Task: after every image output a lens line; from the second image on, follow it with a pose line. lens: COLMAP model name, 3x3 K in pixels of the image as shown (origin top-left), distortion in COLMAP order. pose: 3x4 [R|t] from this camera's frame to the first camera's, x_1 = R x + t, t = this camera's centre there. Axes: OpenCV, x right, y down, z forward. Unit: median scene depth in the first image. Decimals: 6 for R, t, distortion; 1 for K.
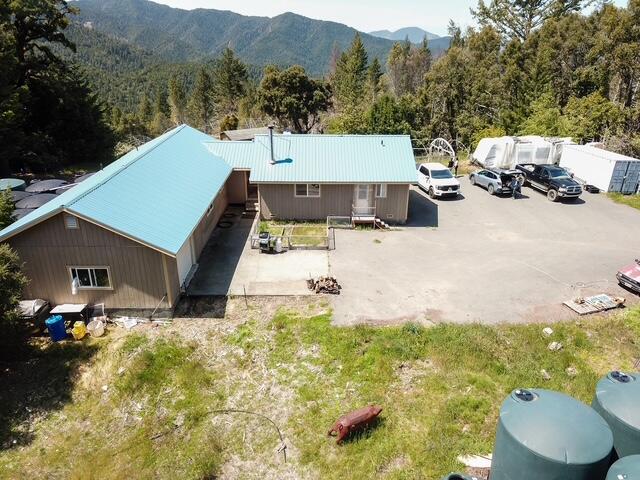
lens RADIAL K [[496.1, 0, 328.3], [0, 496.1, 242.7], [0, 0, 1]] dist [0.031956, -0.030981]
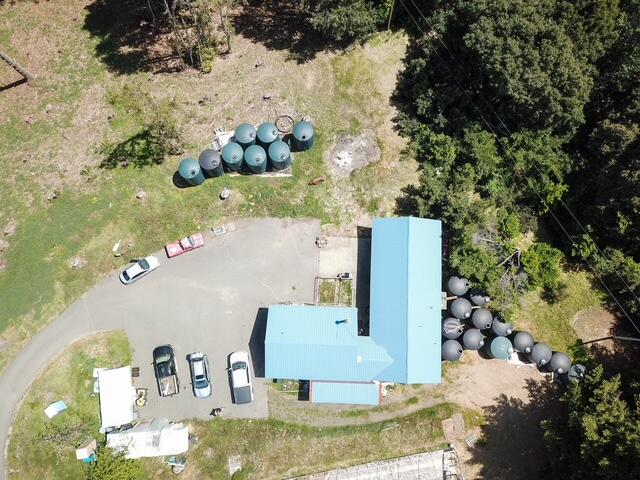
lens RADIAL K [[496.1, 0, 318.7], [0, 496.1, 240.2], [0, 0, 1]] dist [0.031956, -0.030981]
pose [[-0.997973, -0.062671, -0.011011, 0.043158], [0.006190, -0.267841, 0.963443, -2.776562], [-0.063329, 0.961423, 0.267687, 0.320735]]
